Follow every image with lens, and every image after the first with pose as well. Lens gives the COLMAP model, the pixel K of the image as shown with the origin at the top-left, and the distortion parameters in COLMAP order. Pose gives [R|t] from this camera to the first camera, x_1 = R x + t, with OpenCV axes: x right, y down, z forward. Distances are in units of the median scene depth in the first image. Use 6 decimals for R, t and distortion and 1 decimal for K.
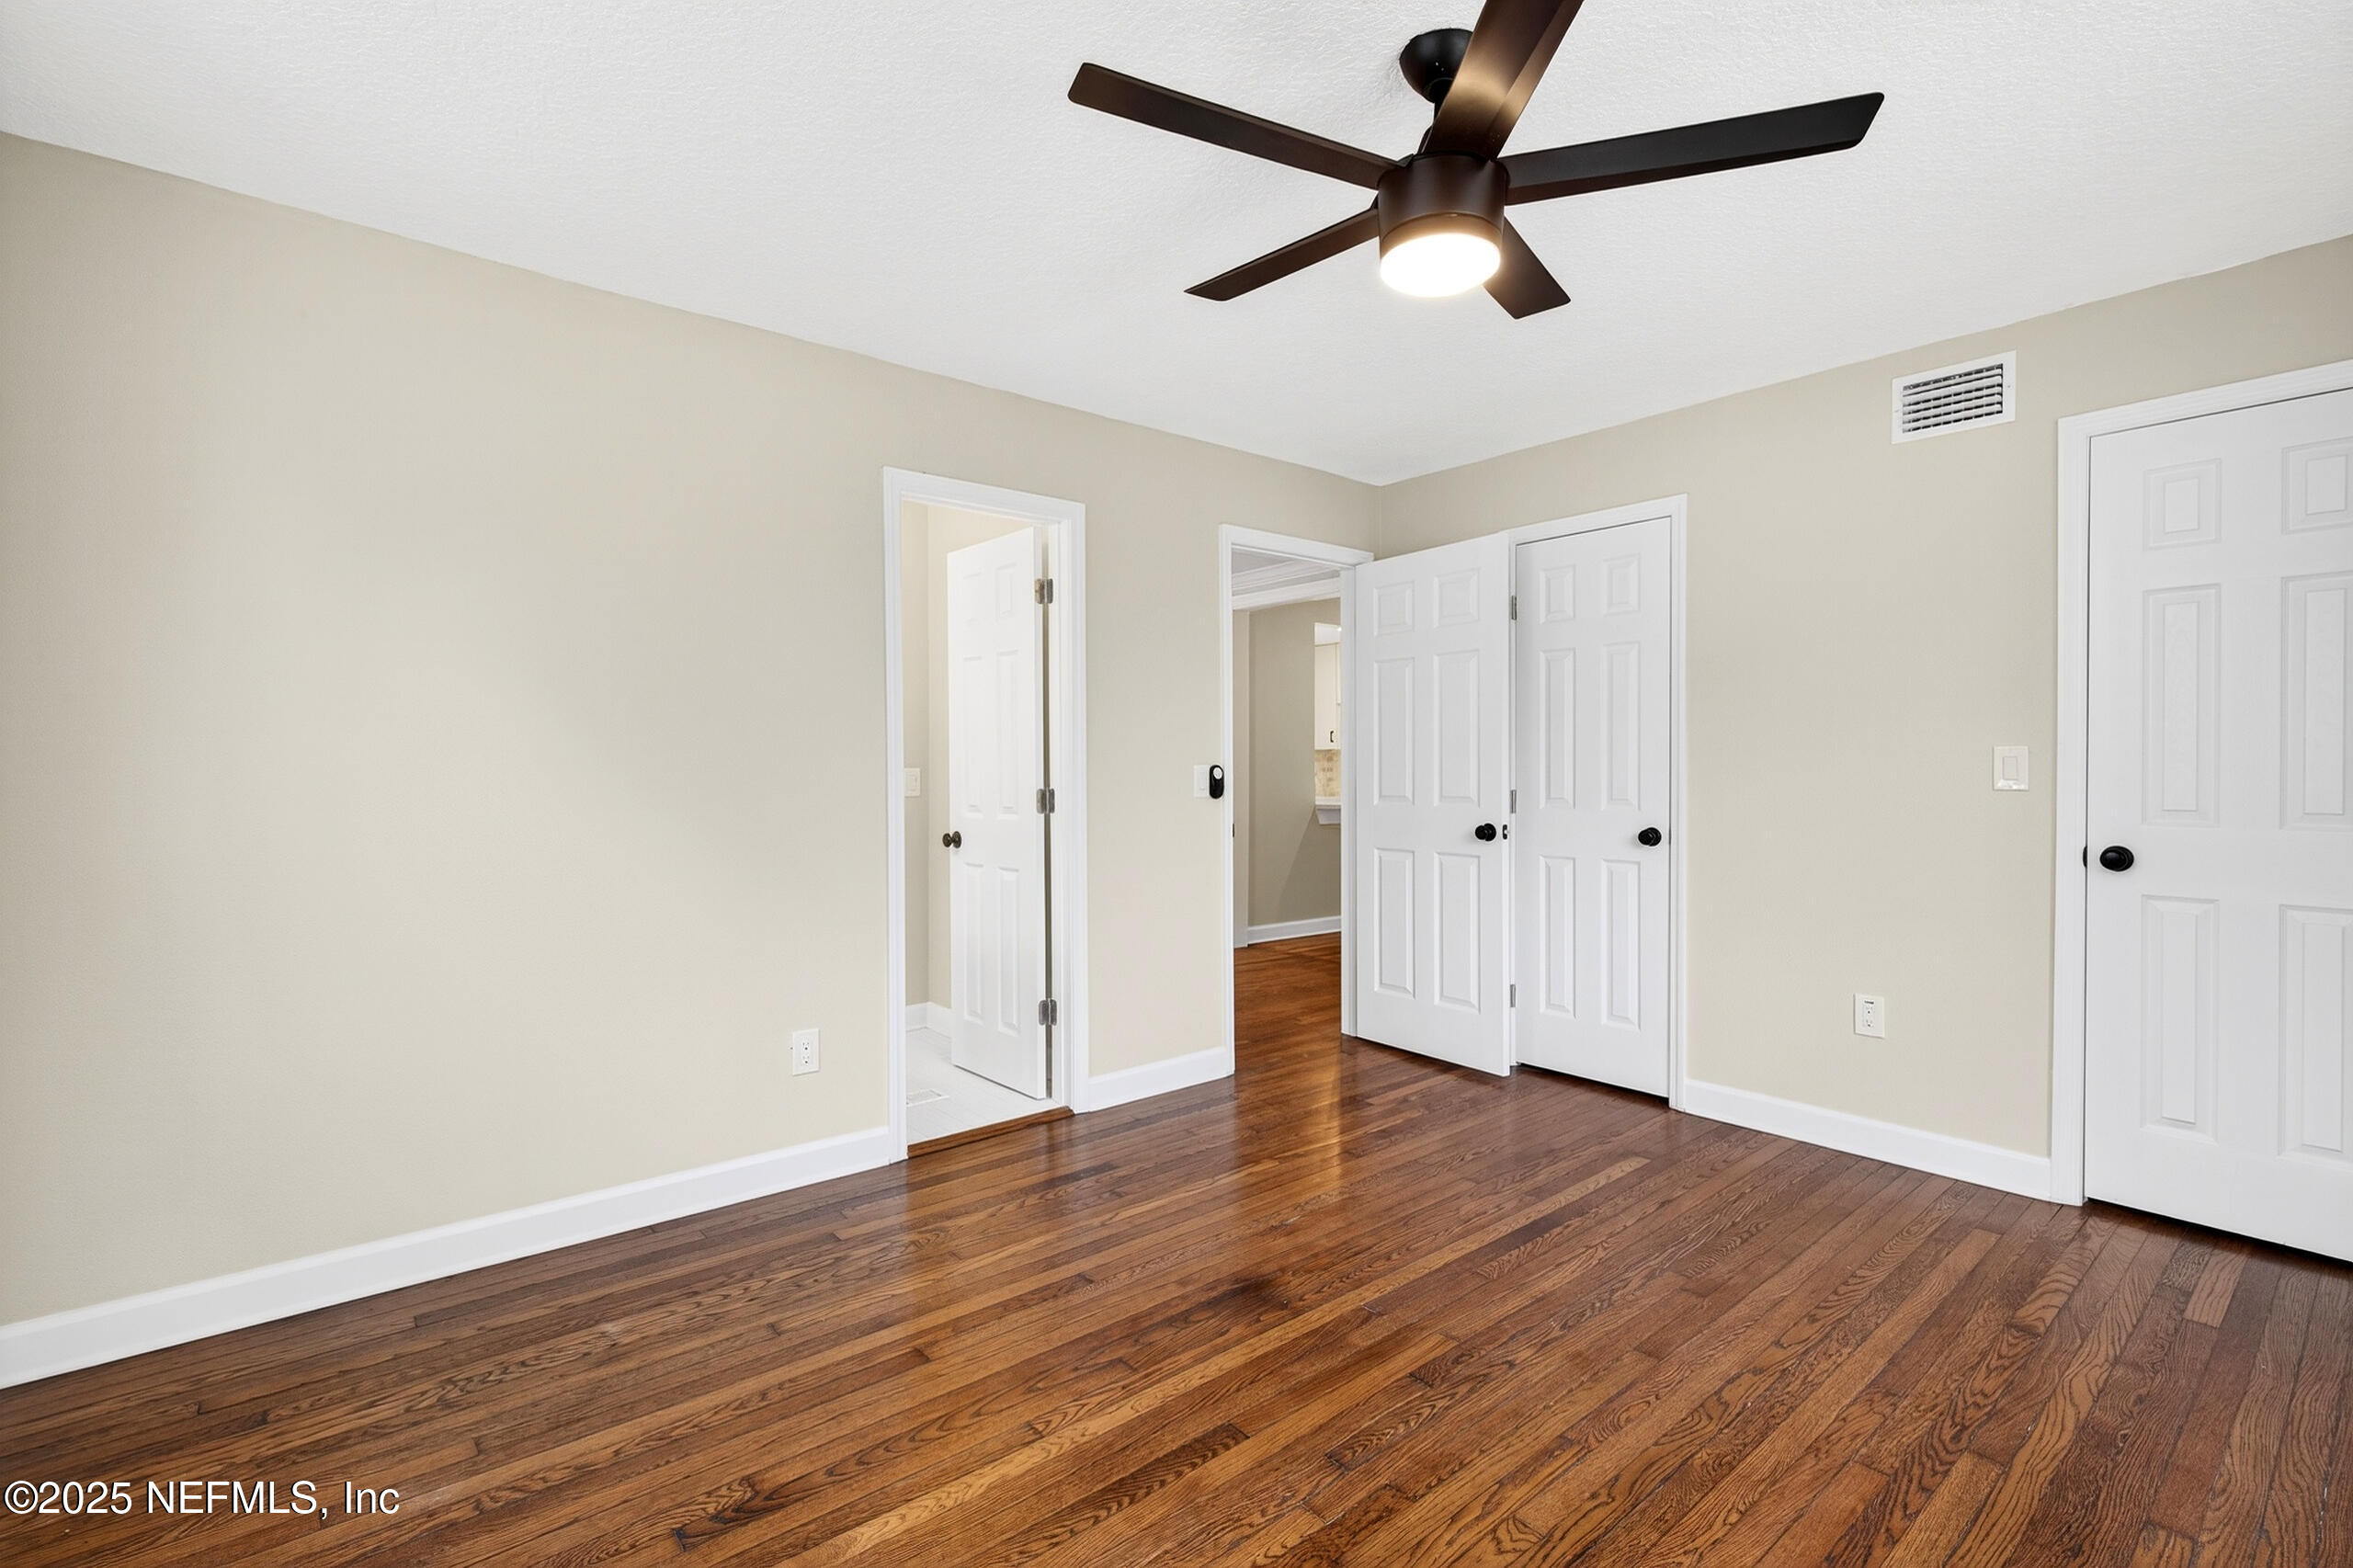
lens RADIAL K [[1058.3, 0, 1173.0], [0, 1058.3, 774.7], [0, 0, 1]] dist [-0.000925, 0.000025]
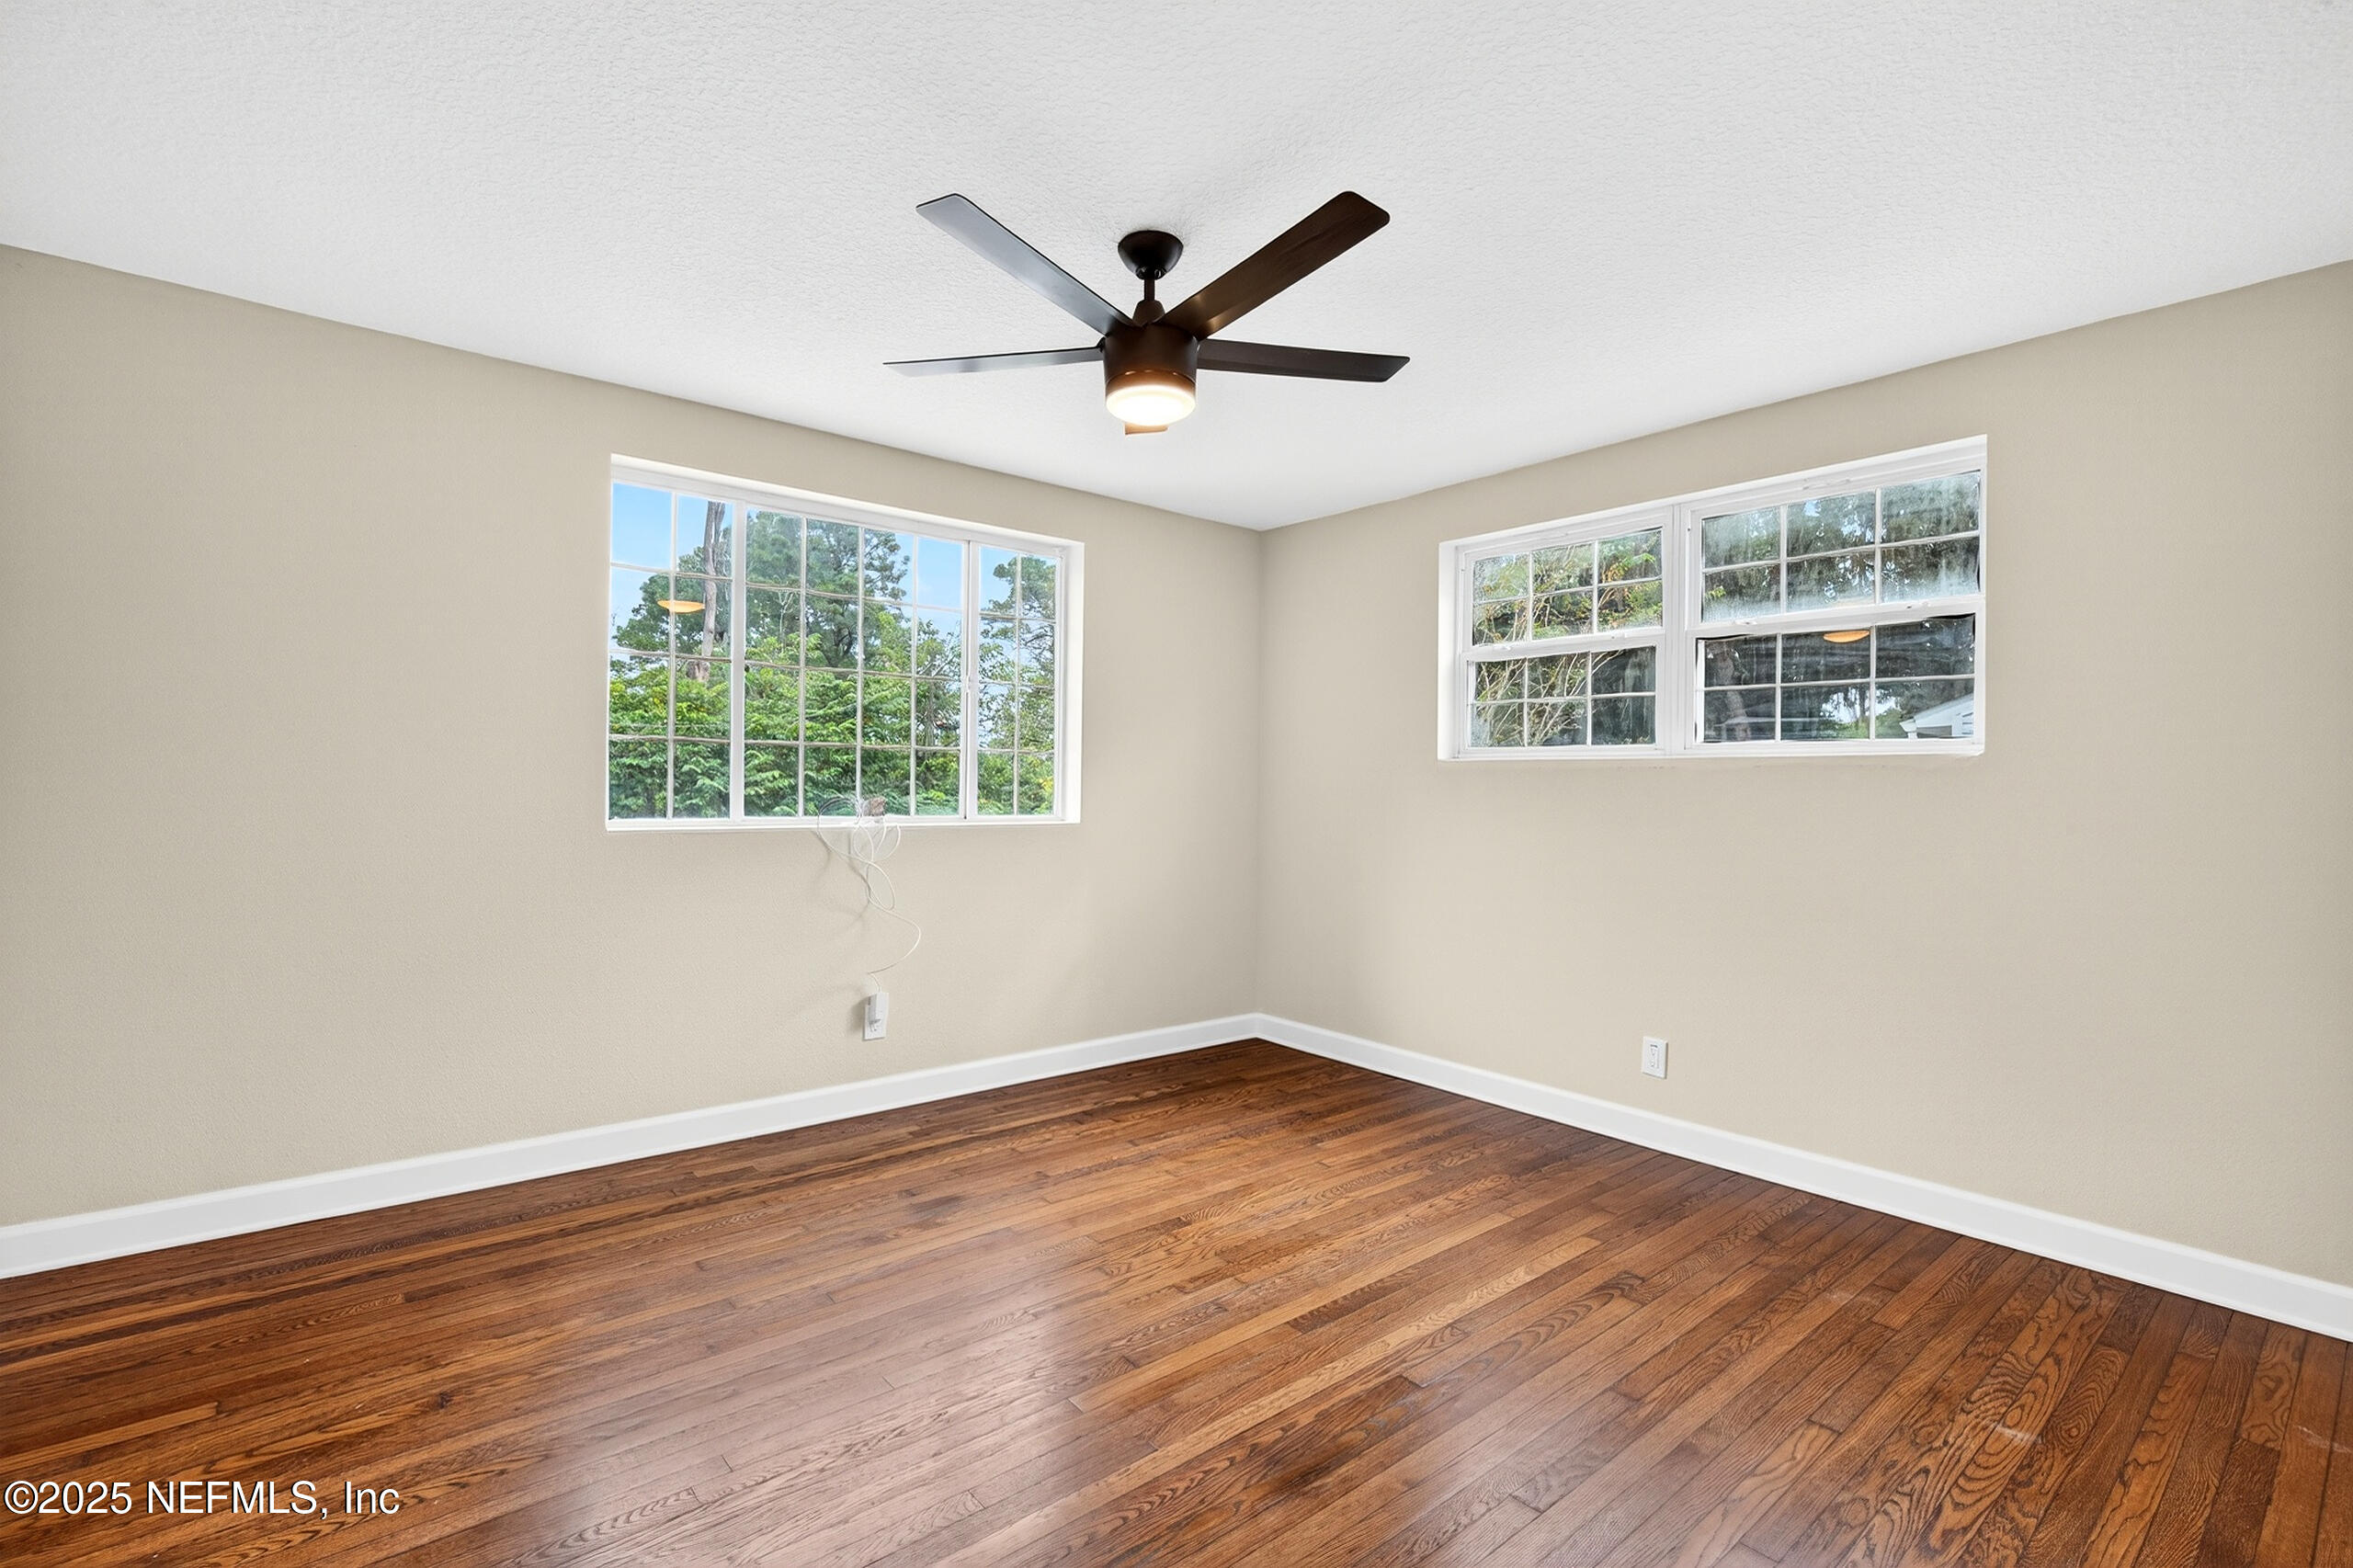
lens RADIAL K [[1058.3, 0, 1173.0], [0, 1058.3, 774.7], [0, 0, 1]] dist [-0.000925, 0.000025]
pose [[-0.999921, -0.011256, -0.005587, 0.194600], [-0.011249, 0.999936, -0.001375, -0.020376], [0.005602, -0.001312, -0.999983, 1.993330]]
